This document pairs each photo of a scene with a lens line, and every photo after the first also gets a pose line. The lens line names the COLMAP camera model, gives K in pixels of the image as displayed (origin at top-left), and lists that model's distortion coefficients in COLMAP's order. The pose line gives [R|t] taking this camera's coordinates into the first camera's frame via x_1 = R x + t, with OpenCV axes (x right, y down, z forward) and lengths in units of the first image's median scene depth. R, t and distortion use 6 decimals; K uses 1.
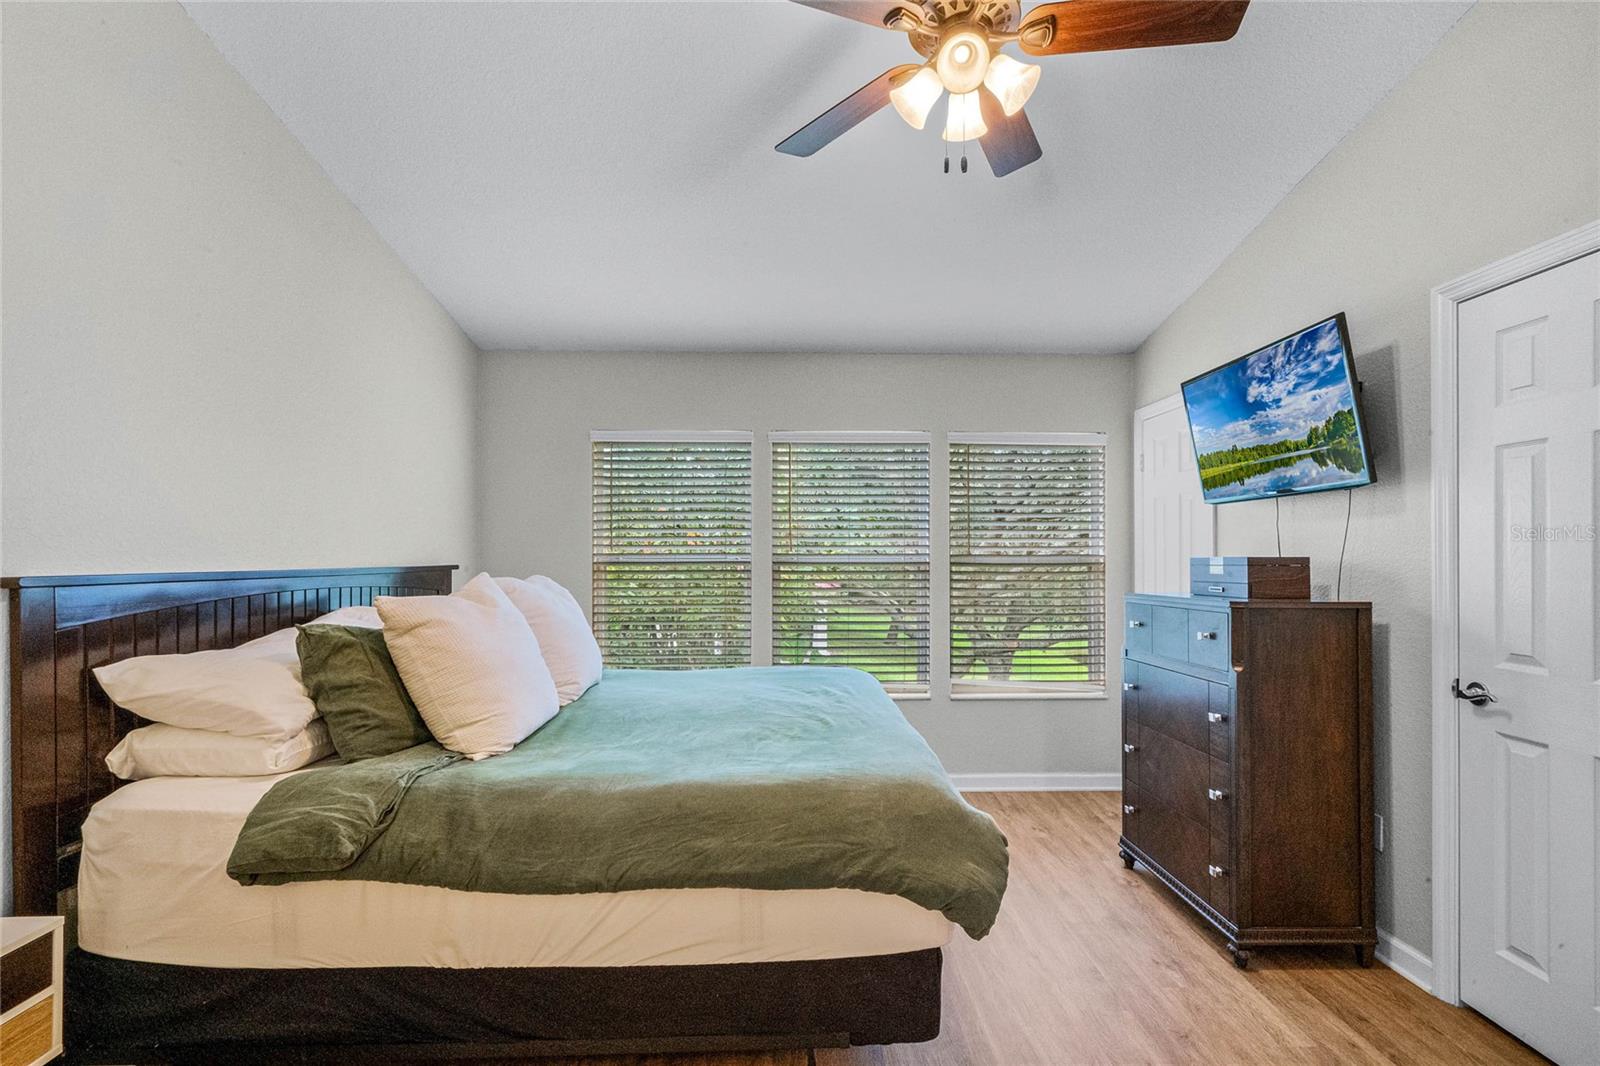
lens RADIAL K [[738.6, 0, 796.9], [0, 738.6, 560.6], [0, 0, 1]] dist [-0.002277, 0.001149]
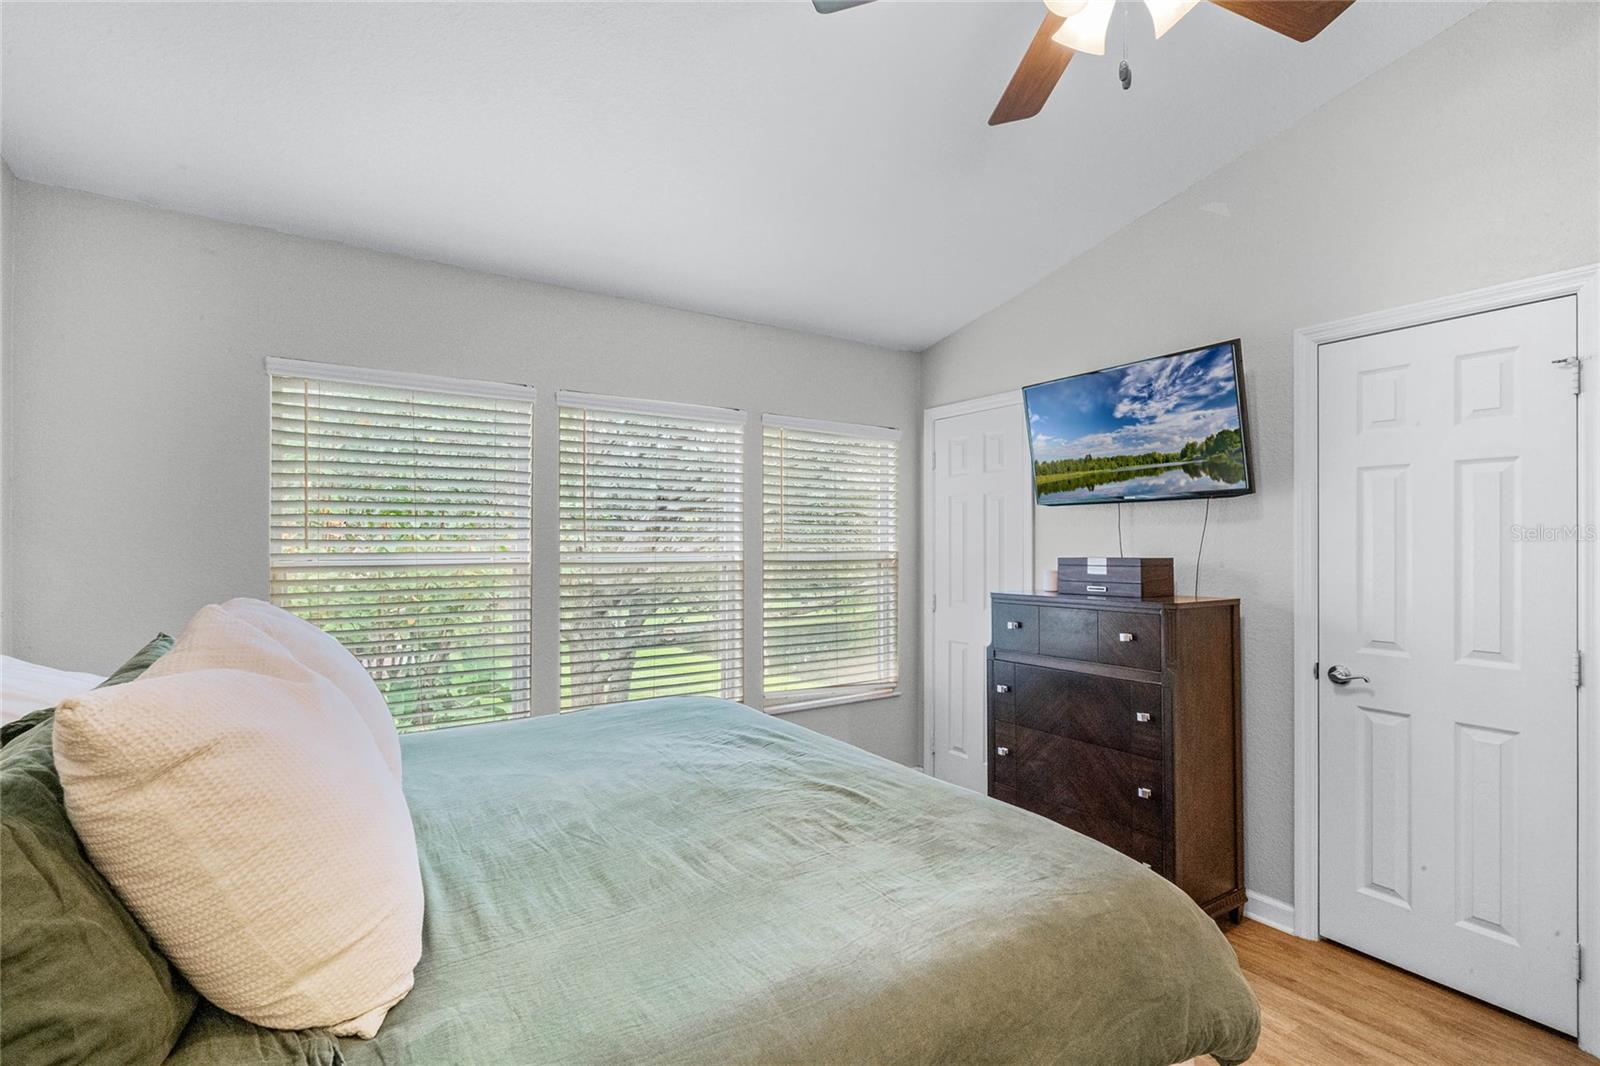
lens RADIAL K [[732.2, 0, 799.5], [0, 732.2, 542.1], [0, 0, 1]] dist [-0.000559, 0.000331]
pose [[0.843755, 0.002305, 0.536724, -0.444580], [0.001356, 0.999978, -0.006427, -0.027641], [-0.536727, 0.006150, 0.843733, 0.469343]]
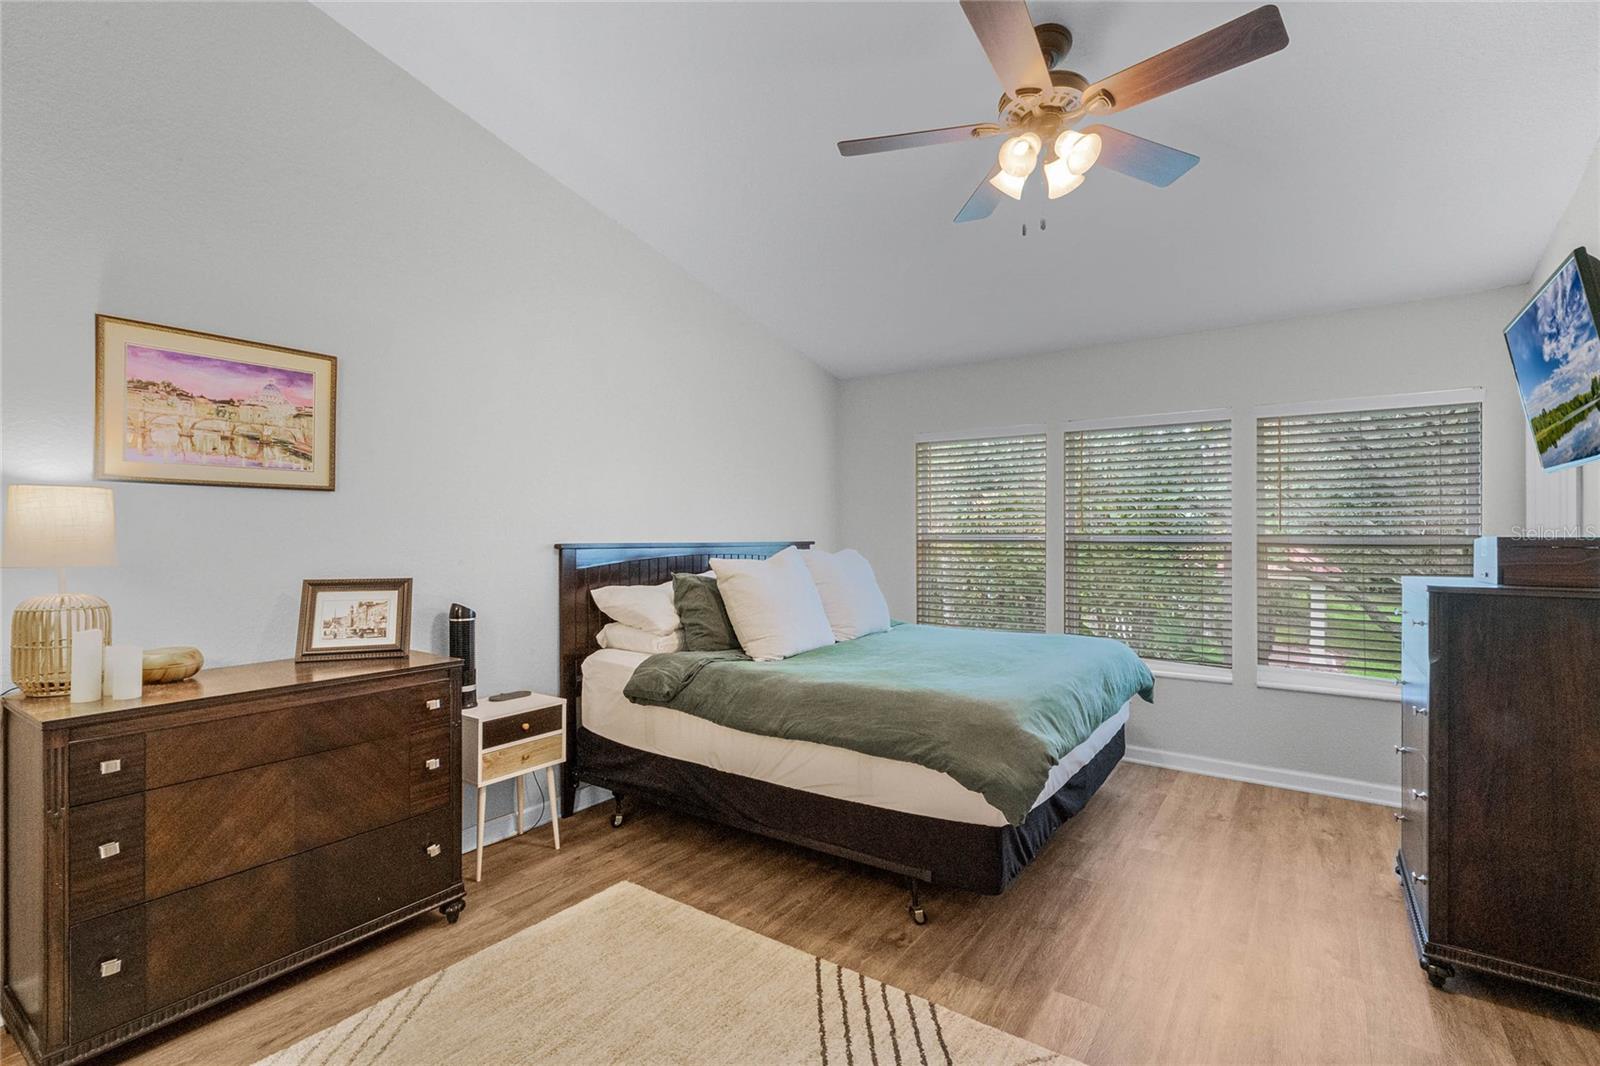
lens RADIAL K [[732.0, 0, 785.0], [0, 732.0, 536.2], [0, 0, 1]] dist [-0.000225, 0.000254]
pose [[0.802141, 0.002080, -0.597131, 0.556275], [-0.006101, 0.999970, -0.004714, 0.004048], [0.597104, 0.007424, 0.802130, -0.239745]]
